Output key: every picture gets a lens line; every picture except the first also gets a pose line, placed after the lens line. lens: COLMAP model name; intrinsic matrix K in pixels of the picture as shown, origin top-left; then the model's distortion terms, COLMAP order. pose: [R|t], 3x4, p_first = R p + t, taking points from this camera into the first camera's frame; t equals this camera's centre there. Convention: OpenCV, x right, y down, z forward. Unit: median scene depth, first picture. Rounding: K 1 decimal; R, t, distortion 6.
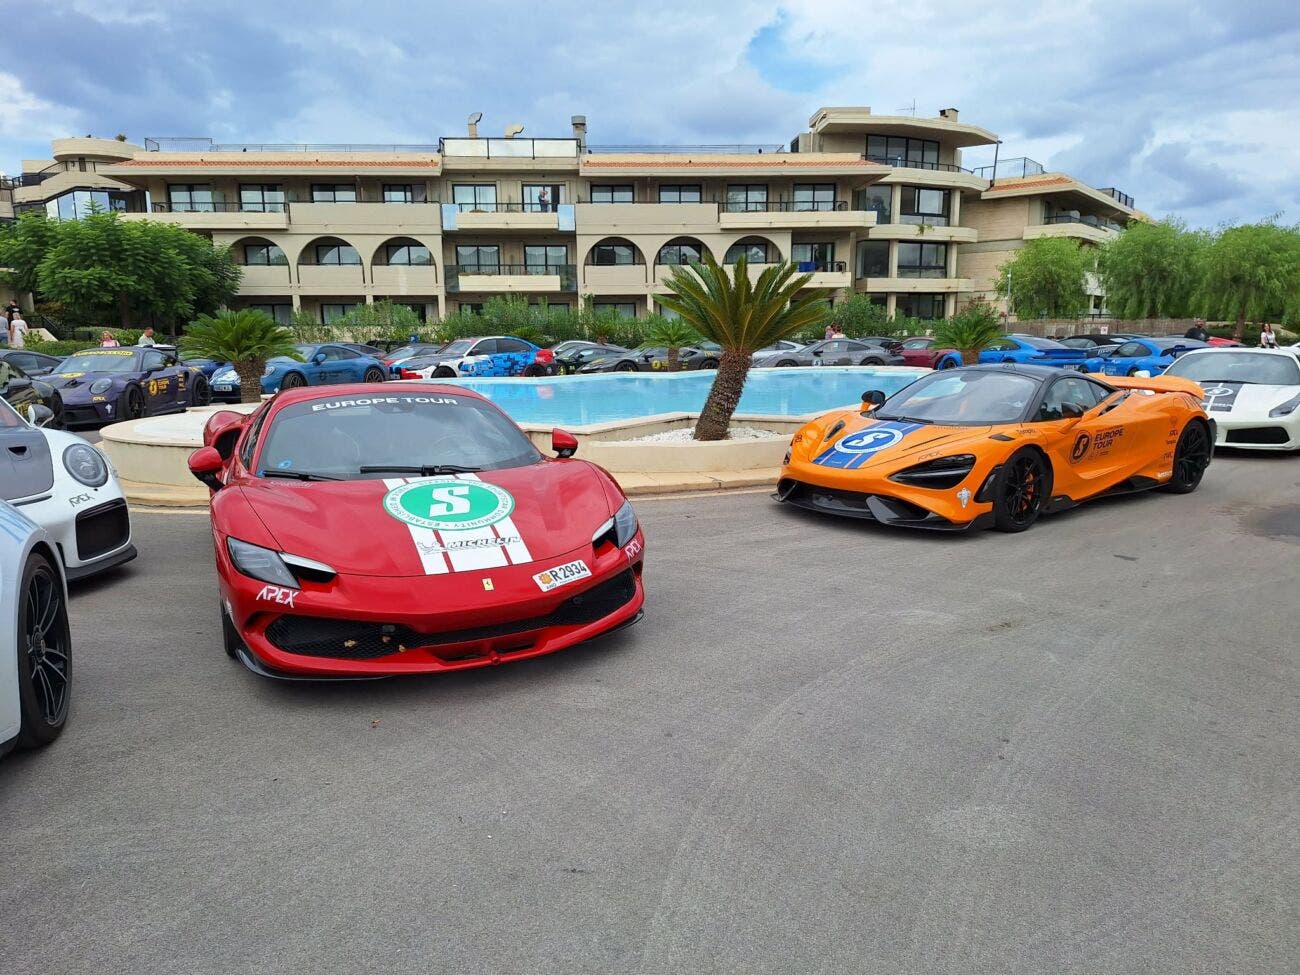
lens RADIAL K [[926.3, 0, 650.0], [0, 926.3, 487.5], [0, 0, 1]] dist [0.117247, -0.165369]
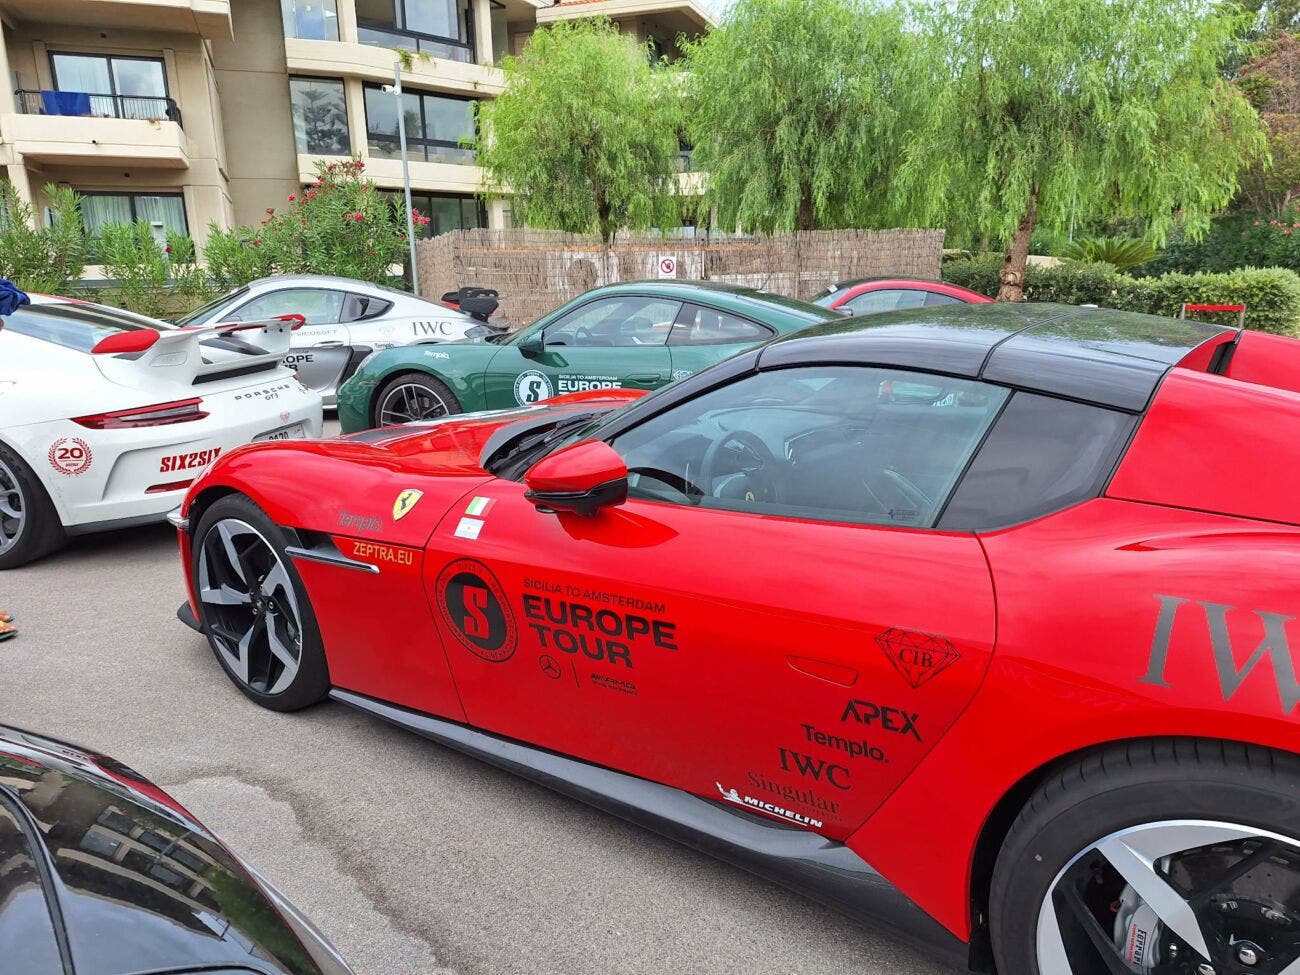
lens RADIAL K [[926.3, 0, 650.0], [0, 926.3, 487.5], [0, 0, 1]] dist [0.117247, -0.165369]
pose [[0.961028, -0.061877, 0.269436, 0.364970], [0.045653, 0.996770, 0.066078, -0.105377], [-0.272654, -0.051202, 0.960749, 0.652371]]
